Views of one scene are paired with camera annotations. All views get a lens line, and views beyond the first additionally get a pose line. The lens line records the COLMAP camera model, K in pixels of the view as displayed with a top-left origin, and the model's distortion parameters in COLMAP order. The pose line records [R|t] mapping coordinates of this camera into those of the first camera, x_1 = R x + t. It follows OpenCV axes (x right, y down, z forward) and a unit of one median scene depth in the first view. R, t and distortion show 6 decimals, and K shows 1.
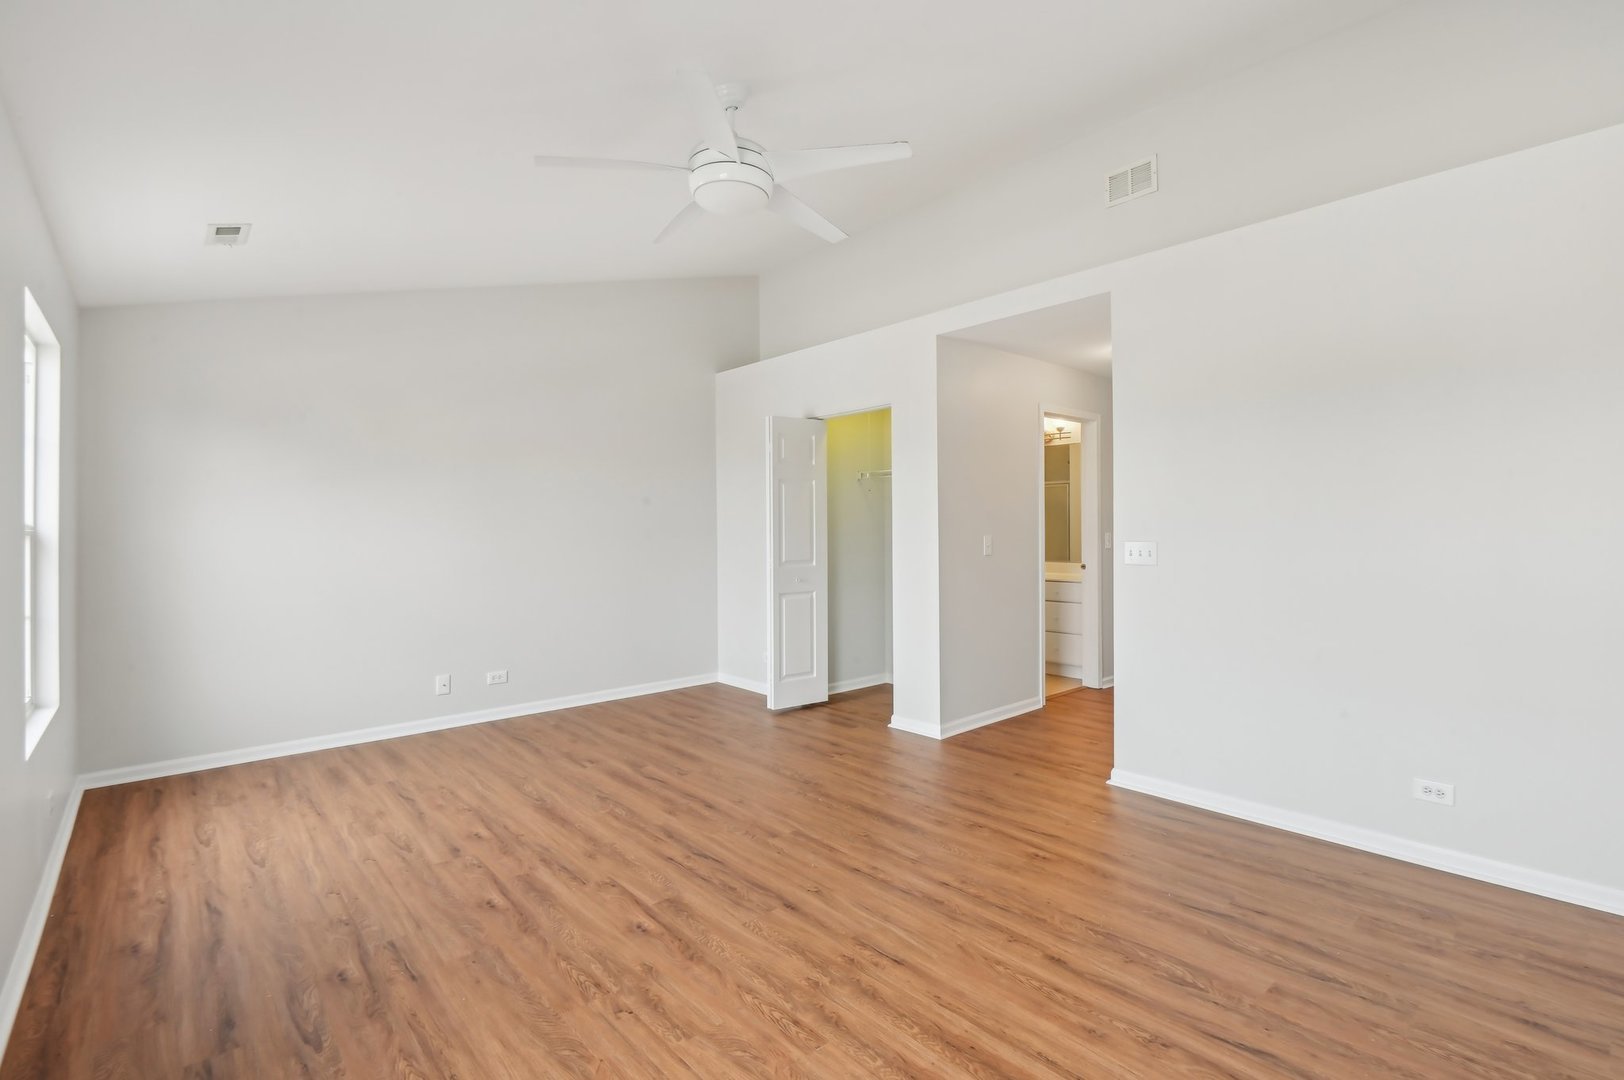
lens RADIAL K [[754.1, 0, 862.2], [0, 754.1, 537.1], [0, 0, 1]] dist [-0.004065, -0.007391]
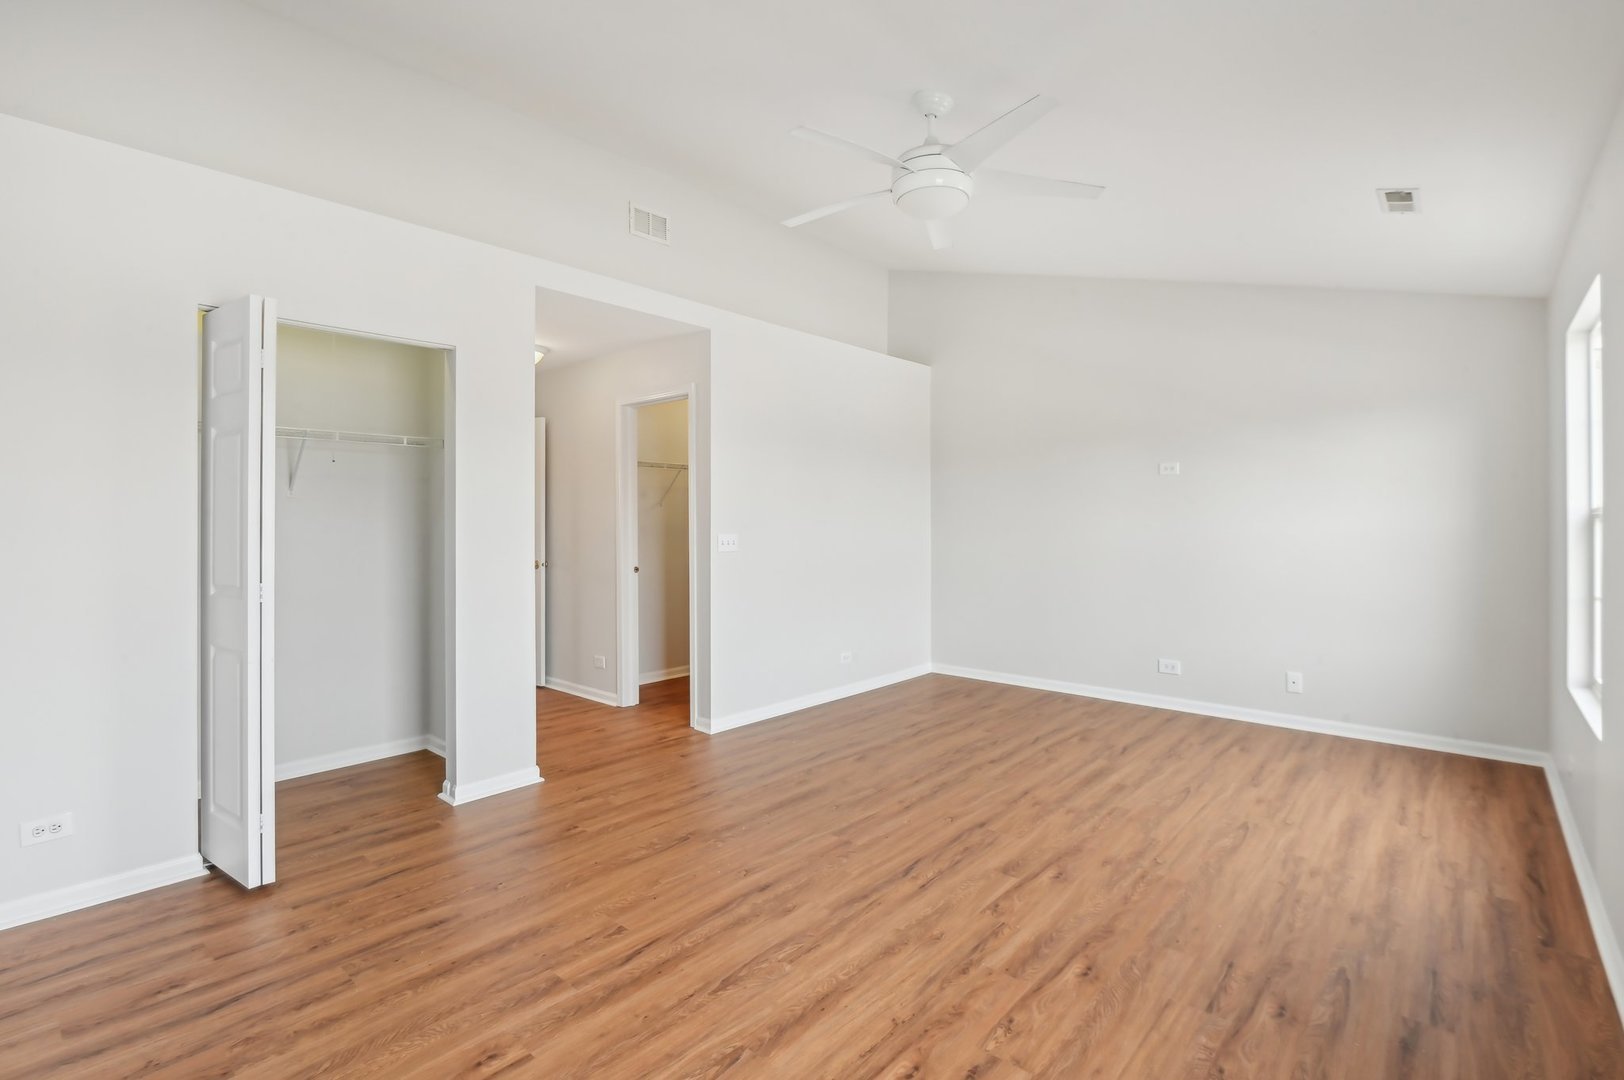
lens RADIAL K [[754.1, 0, 808.9], [0, 754.1, 525.6], [0, 0, 1]] dist [-0.004065, -0.007391]
pose [[-0.091320, 0.002856, 0.995818, -1.278746], [0.012804, 0.999917, -0.001693, -0.005138], [-0.995739, 0.012596, -0.091349, 1.359314]]
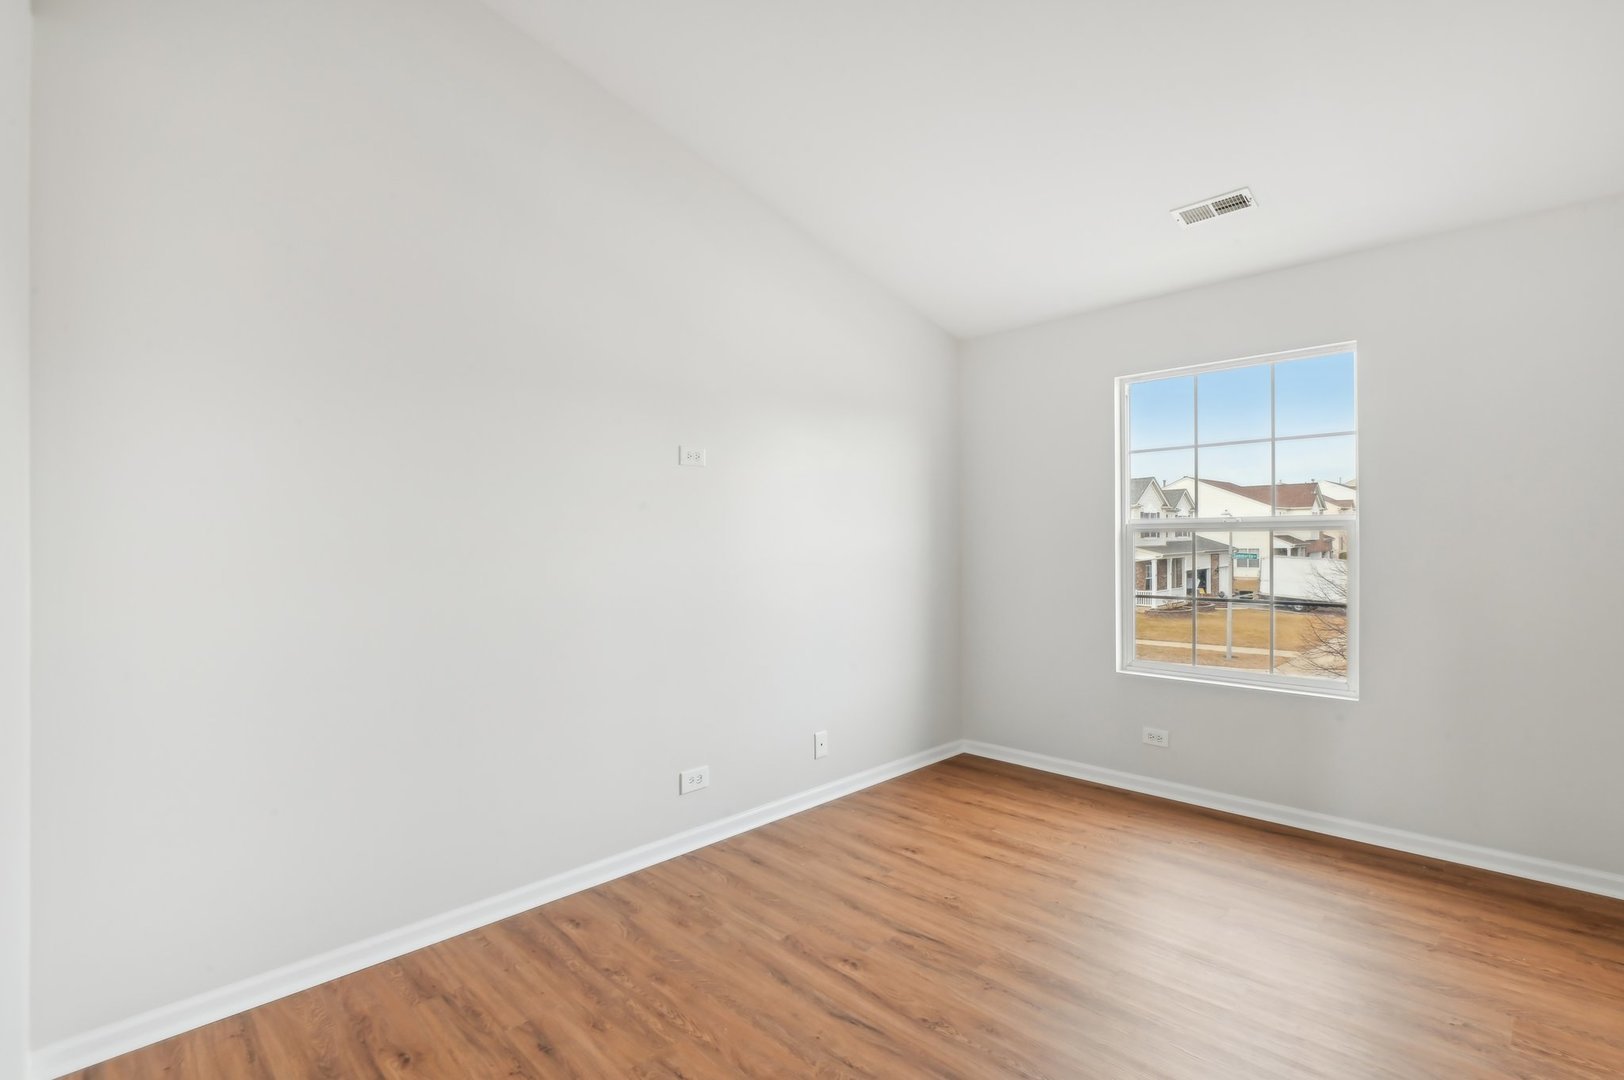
lens RADIAL K [[754.1, 0, 869.9], [0, 754.1, 529.6], [0, 0, 1]] dist [-0.004065, -0.007391]
pose [[-0.997745, 0.018274, -0.064588, 0.381650], [0.018724, 0.999804, -0.006370, -0.013672], [0.064459, -0.007565, -0.997892, 1.471444]]
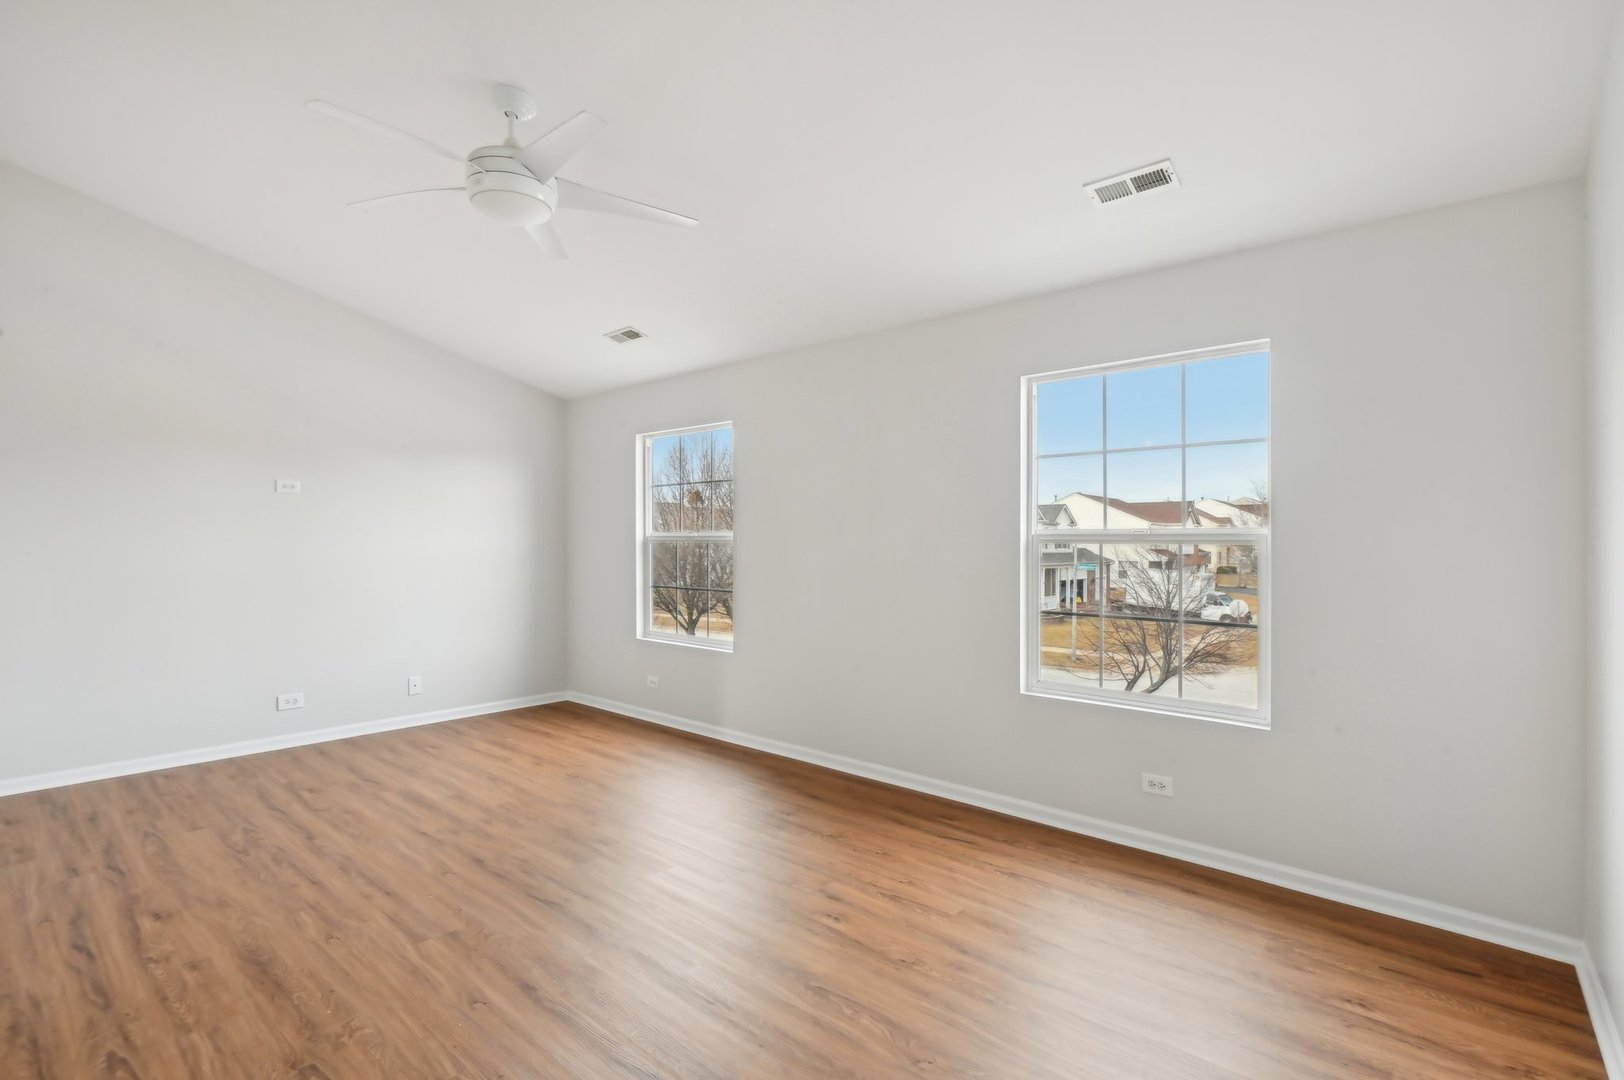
lens RADIAL K [[754.1, 0, 844.2], [0, 754.1, 552.2], [0, 0, 1]] dist [-0.004065, -0.007391]
pose [[-0.993087, 0.009047, -0.117035, -0.523364], [0.006093, 0.999654, 0.025574, -0.024395], [0.117226, 0.024684, -0.992798, 2.186686]]
